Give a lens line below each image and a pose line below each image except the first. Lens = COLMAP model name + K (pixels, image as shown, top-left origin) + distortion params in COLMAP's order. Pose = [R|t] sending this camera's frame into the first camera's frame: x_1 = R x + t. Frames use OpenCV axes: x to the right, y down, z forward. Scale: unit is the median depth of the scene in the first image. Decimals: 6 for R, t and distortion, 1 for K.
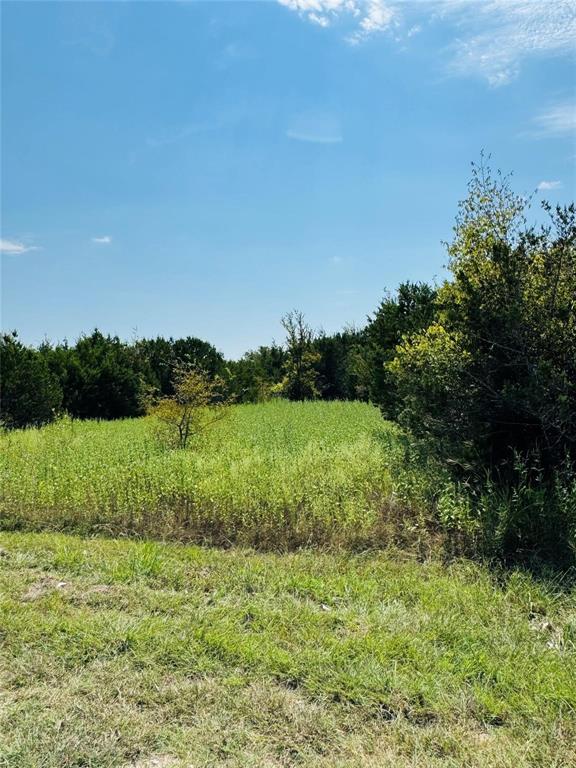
lens RADIAL K [[546.1, 0, 288.9], [0, 546.1, 380.2], [0, 0, 1]] dist [0.076545, -0.080740]
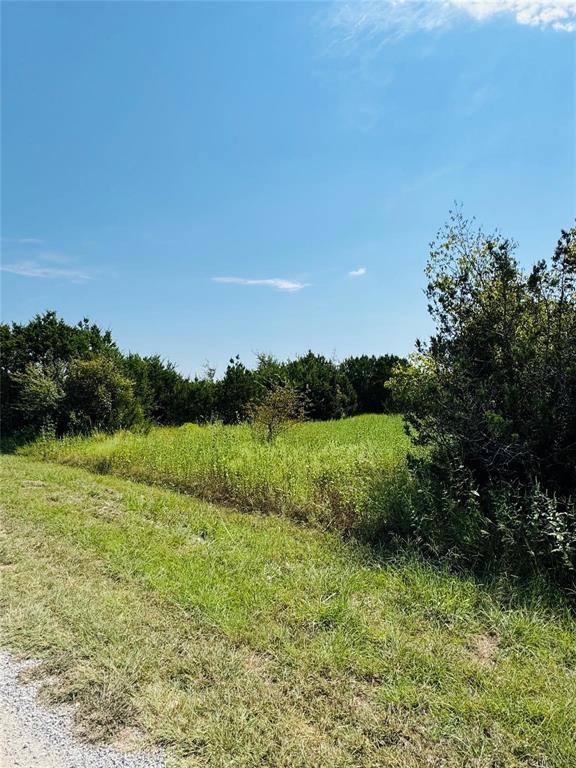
lens RADIAL K [[485.9, 0, 286.9], [0, 485.9, 387.4], [0, 0, 1]] dist [0.030391, -0.002957]
pose [[0.886371, 0.008779, -0.462892, 0.108402], [-0.011373, 0.999931, -0.002813, -0.002999], [0.462836, 0.007758, 0.886410, -0.015056]]
